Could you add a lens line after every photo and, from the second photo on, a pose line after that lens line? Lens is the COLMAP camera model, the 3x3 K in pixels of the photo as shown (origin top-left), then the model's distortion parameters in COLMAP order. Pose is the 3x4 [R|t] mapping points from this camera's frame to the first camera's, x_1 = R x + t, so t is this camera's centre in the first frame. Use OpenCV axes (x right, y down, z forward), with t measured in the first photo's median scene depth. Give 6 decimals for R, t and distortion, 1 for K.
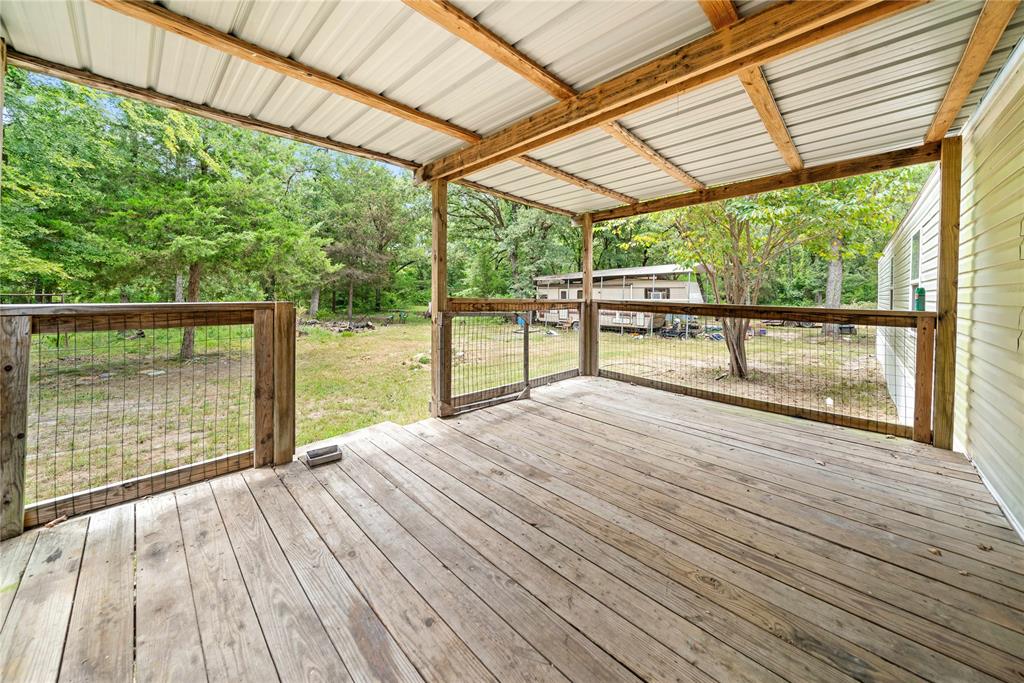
lens RADIAL K [[372.4, 0, 510.4], [0, 372.4, 297.5], [0, 0, 1]] dist [-0.000187, -0.000141]
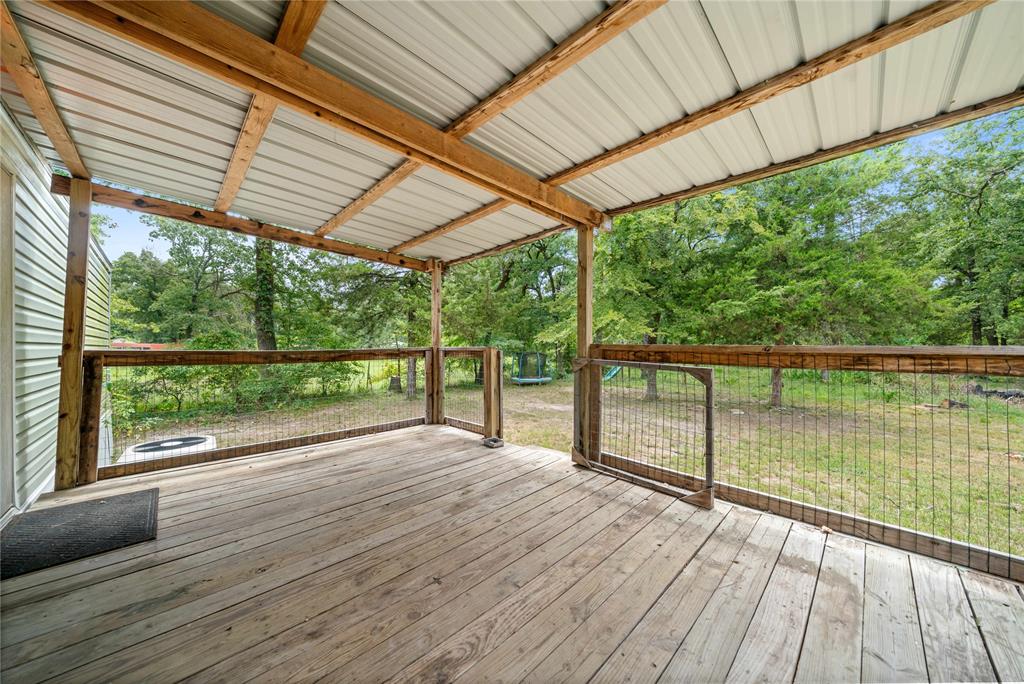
lens RADIAL K [[352.9, 0, 512.0], [0, 352.9, 342.0], [0, 0, 1]] dist [0.000186, 0.000036]
pose [[-0.042867, -0.024698, -0.998775, 1.046104], [-0.012060, 0.999634, -0.024201, 0.027099], [0.999008, 0.011008, -0.043150, 1.160074]]
